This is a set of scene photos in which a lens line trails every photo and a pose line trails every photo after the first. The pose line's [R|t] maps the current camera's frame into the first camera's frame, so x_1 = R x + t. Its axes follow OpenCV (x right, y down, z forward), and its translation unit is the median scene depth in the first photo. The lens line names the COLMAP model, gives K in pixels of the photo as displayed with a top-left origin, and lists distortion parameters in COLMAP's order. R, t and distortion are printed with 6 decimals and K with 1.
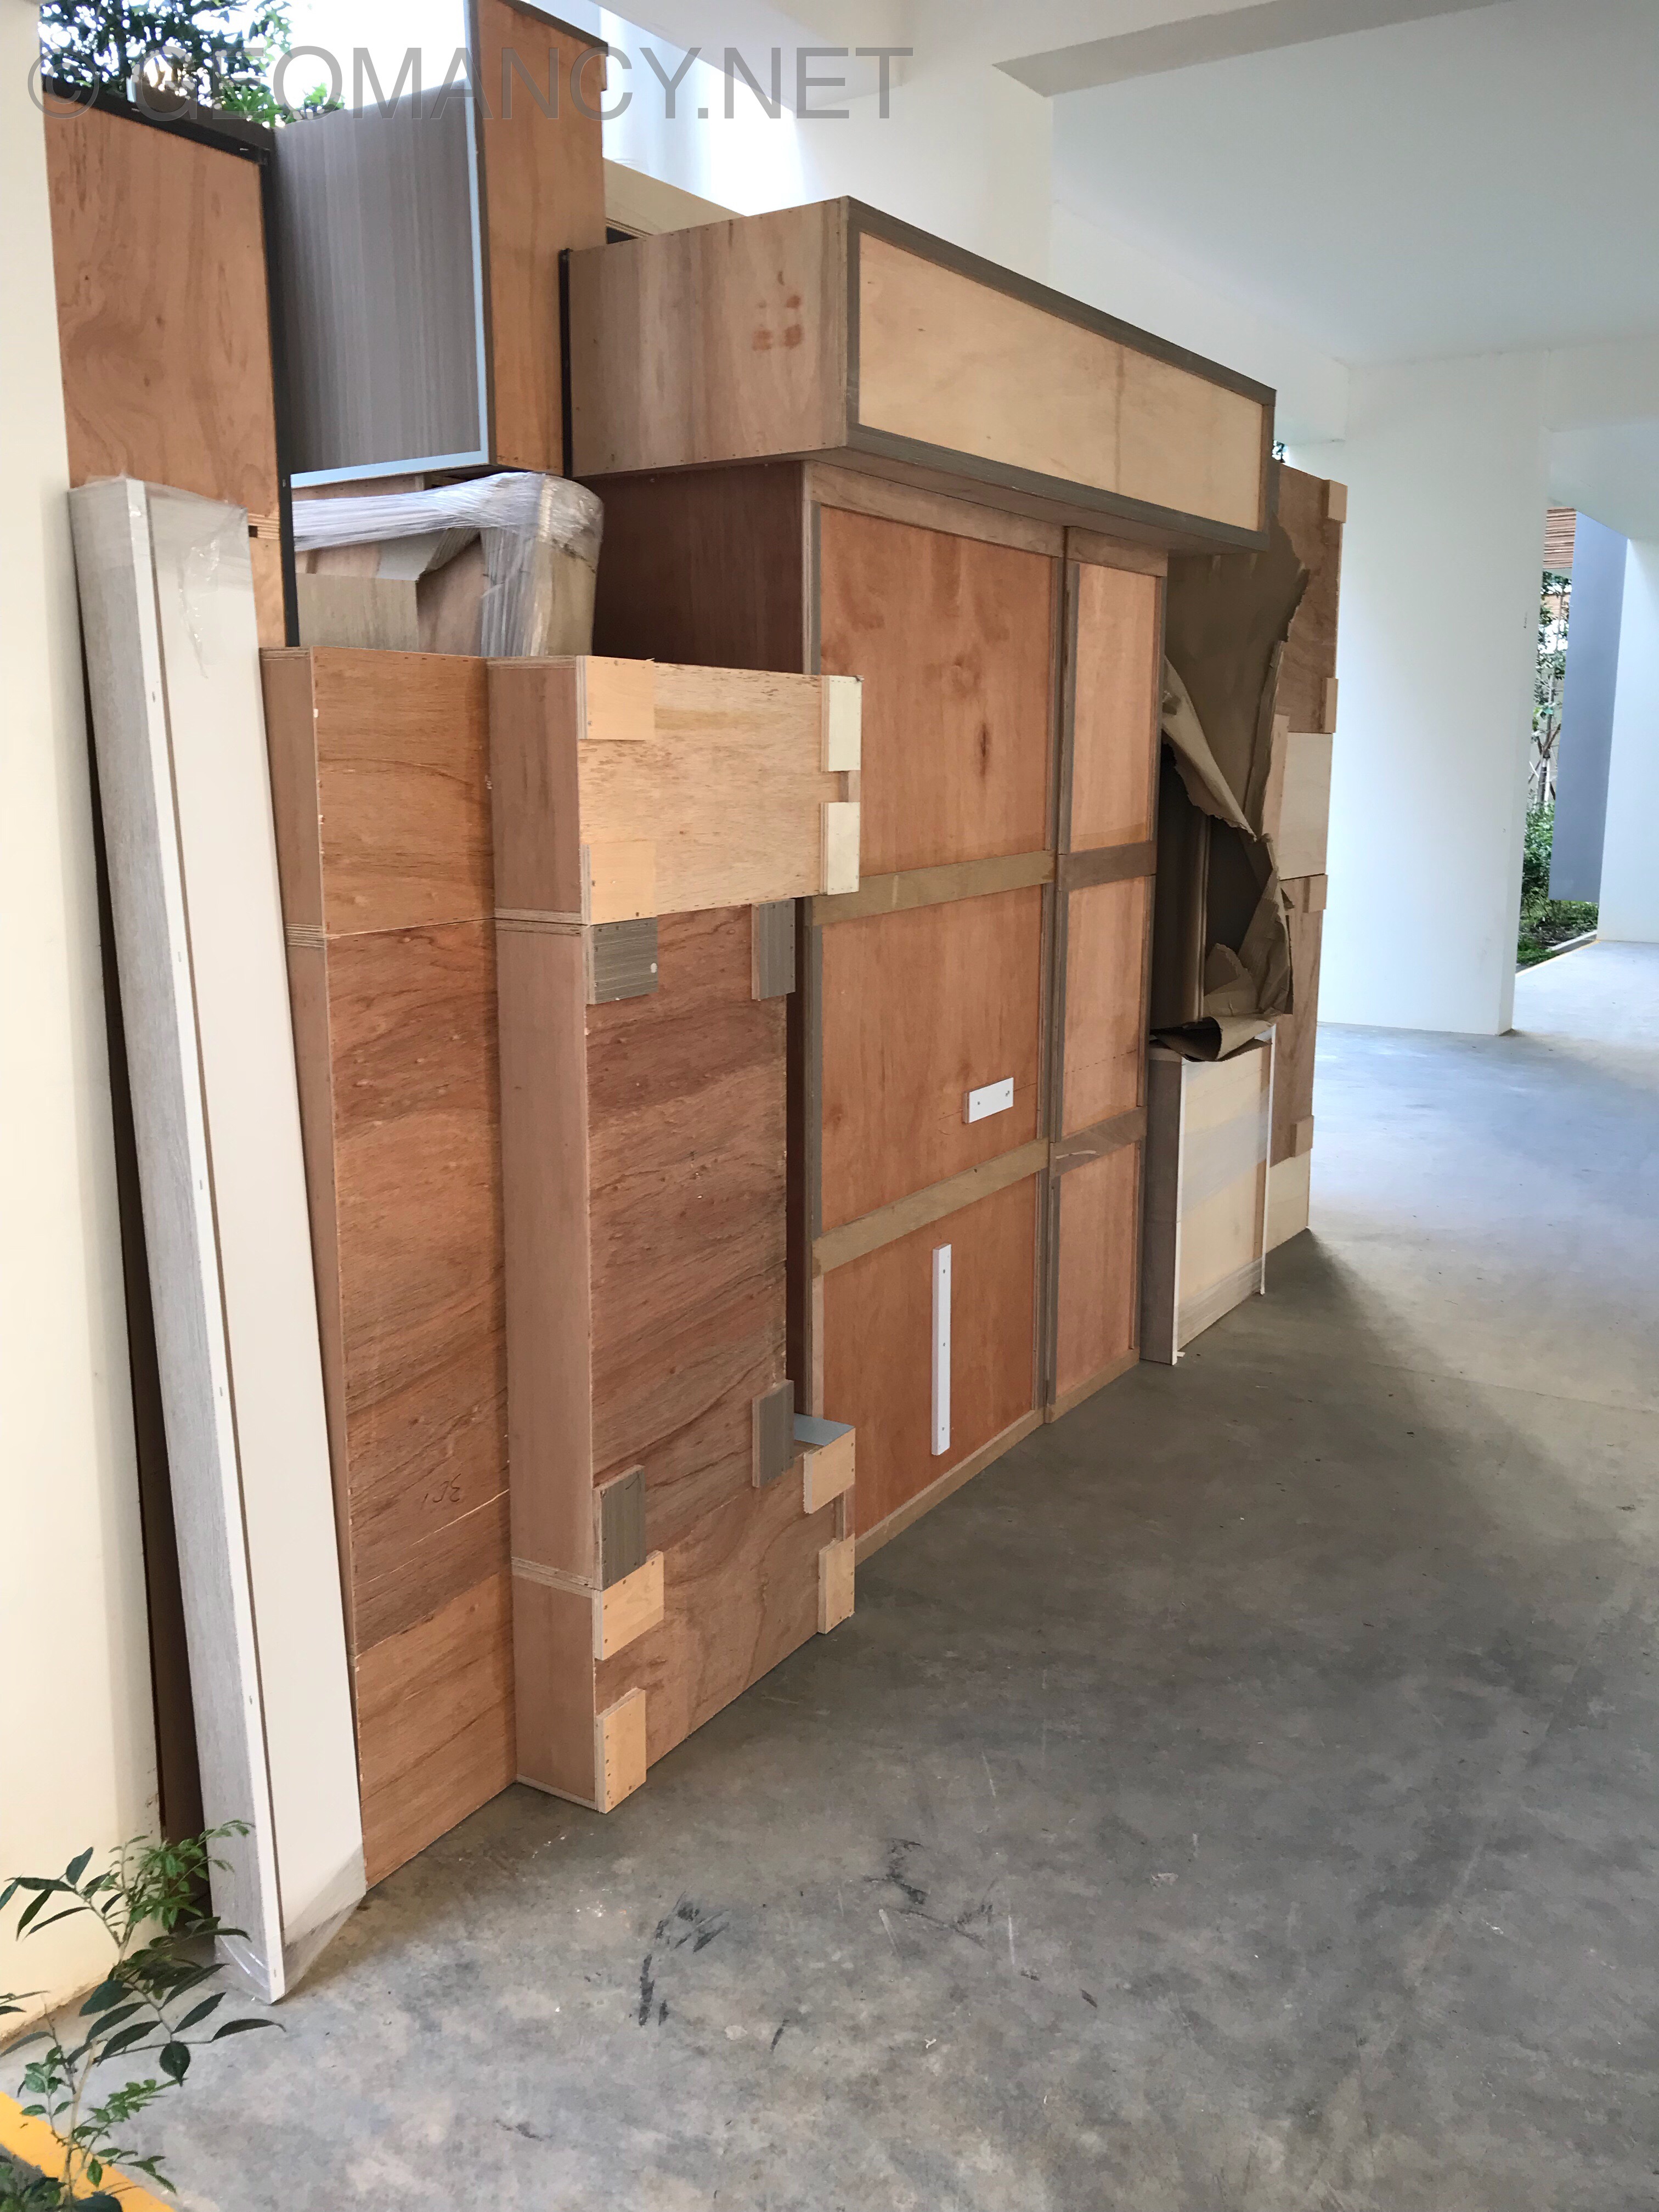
lens RADIAL K [[1823.4, 0, 823.8], [0, 1823.4, 1112.8], [0, 0, 1]] dist [-0.006155, 0.026691]
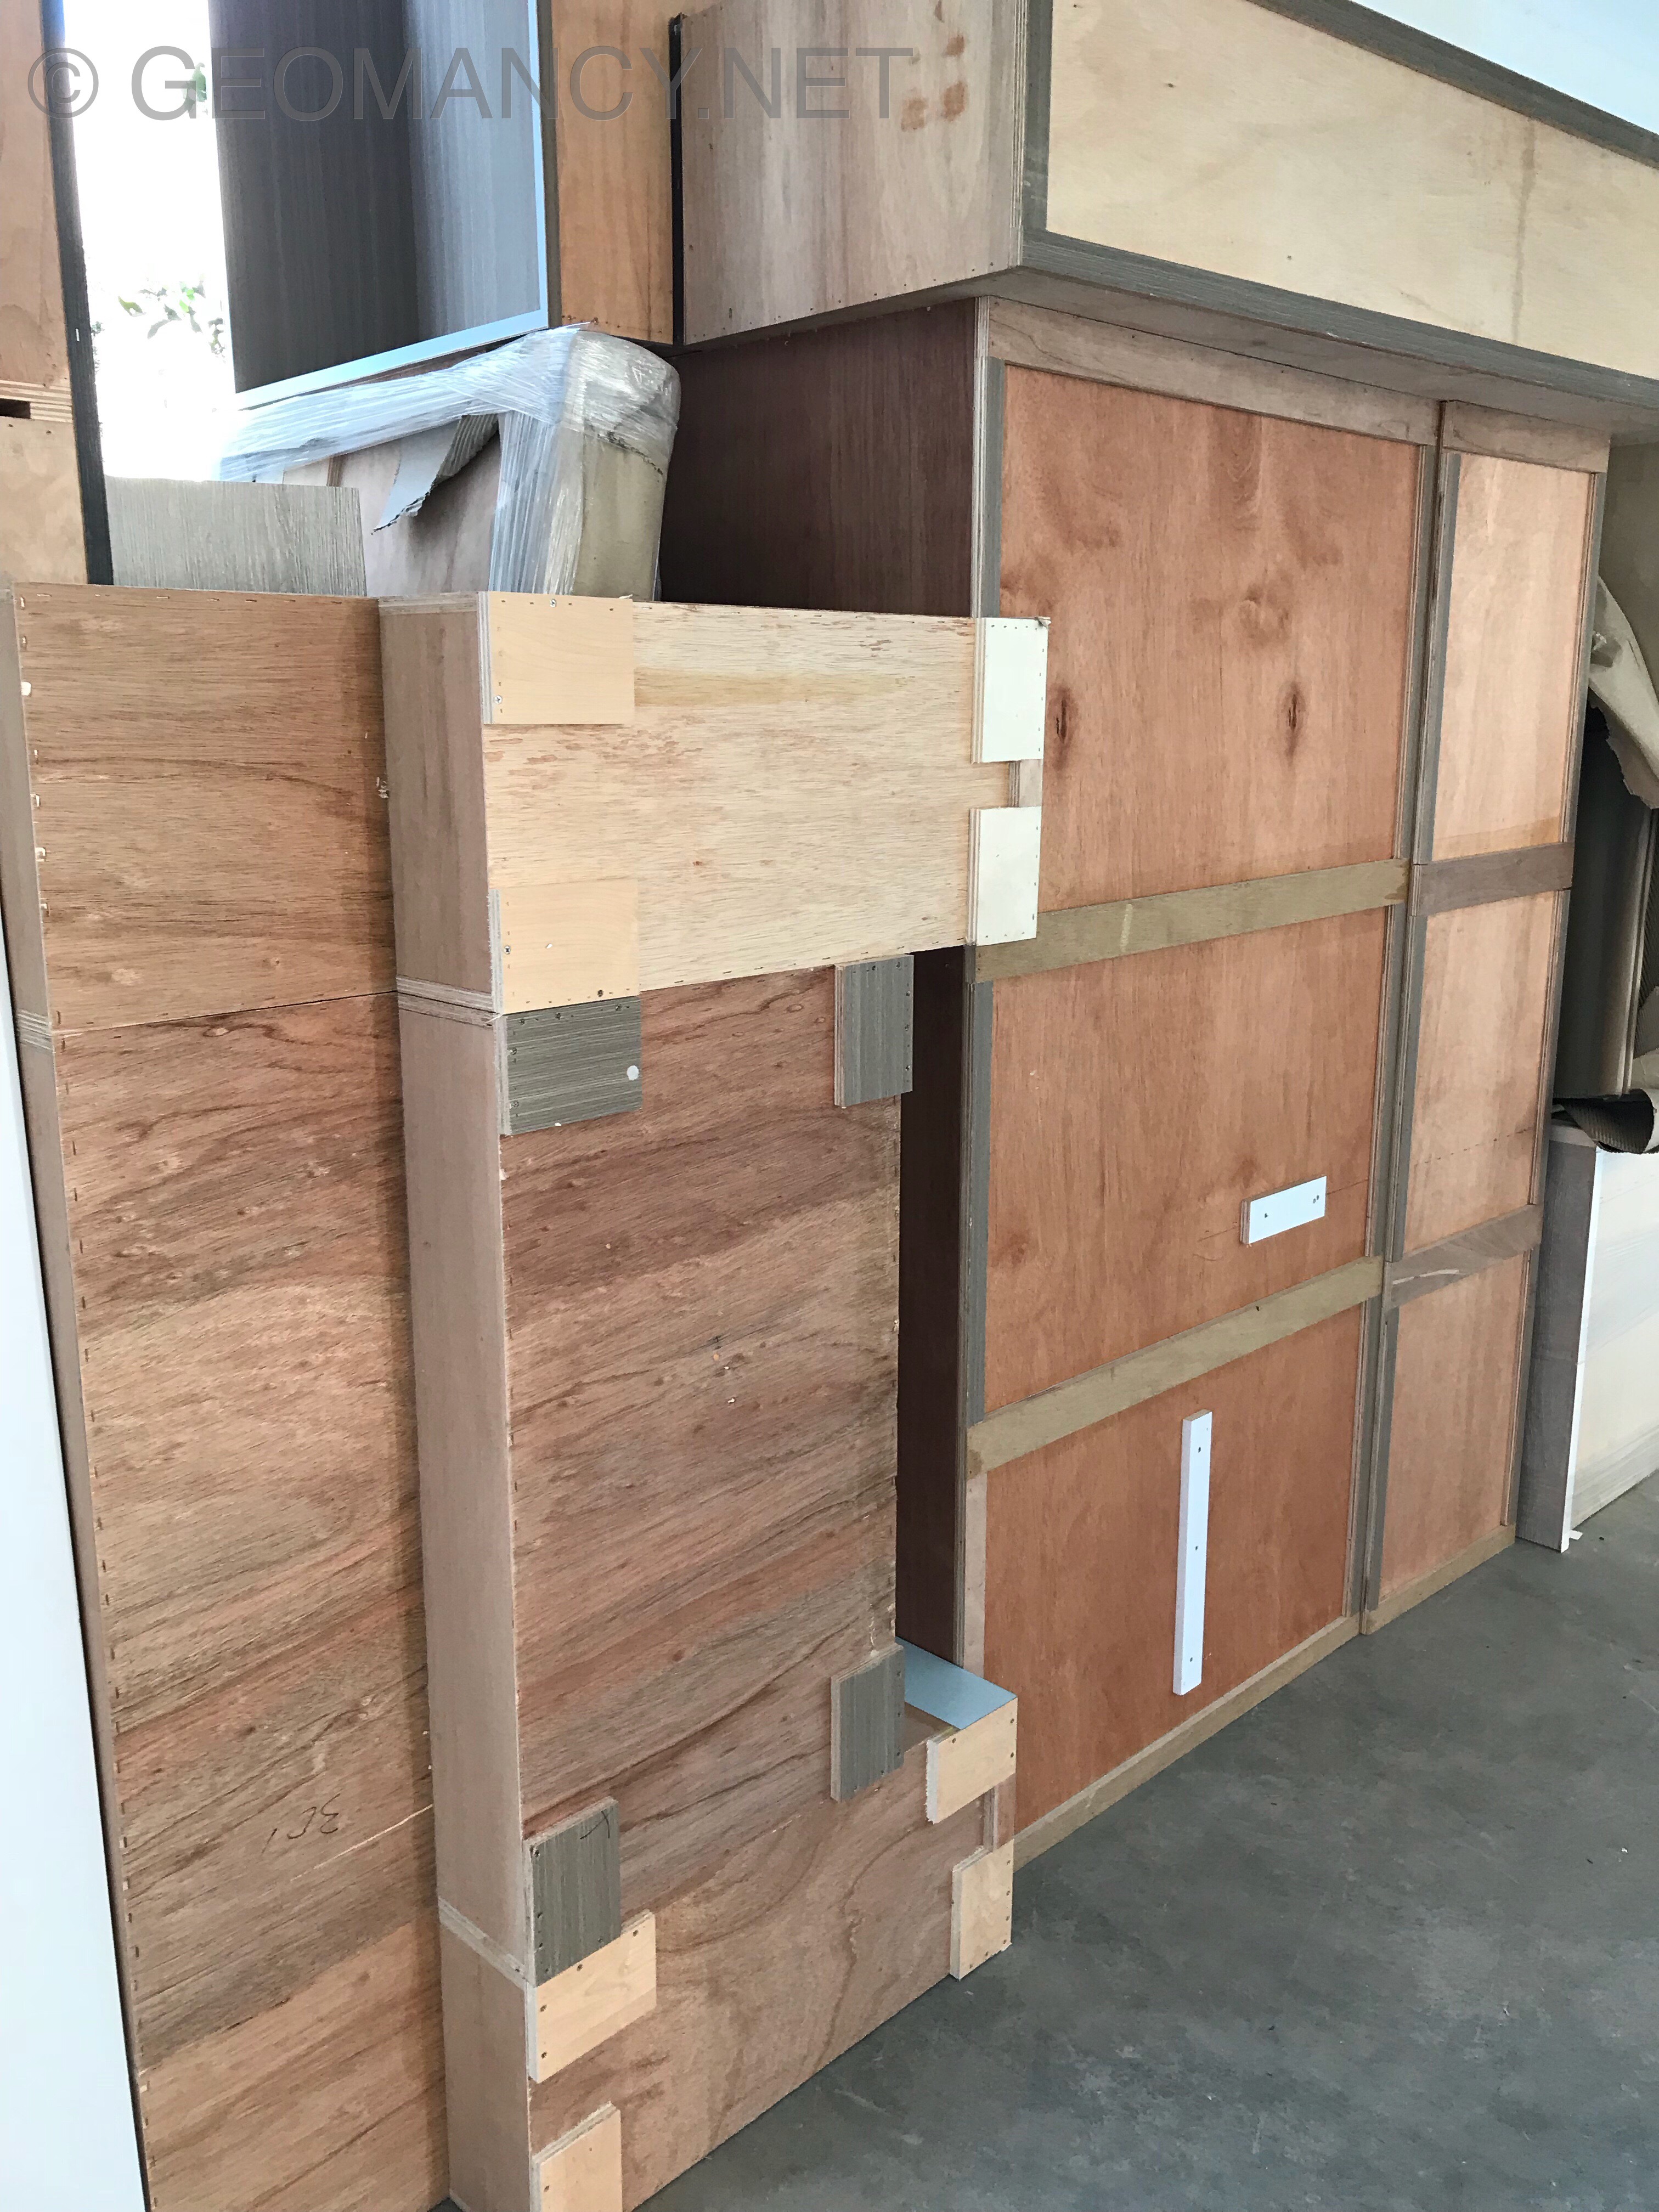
lens RADIAL K [[1823.4, 0, 836.0], [0, 1823.4, 1105.1], [0, 0, 1]] dist [-0.006155, 0.026691]
pose [[0.968828, 0.051837, -0.242250, 0.117191], [-0.046076, 0.998505, 0.029392, -0.078203], [0.243412, -0.017314, 0.969769, 0.332481]]
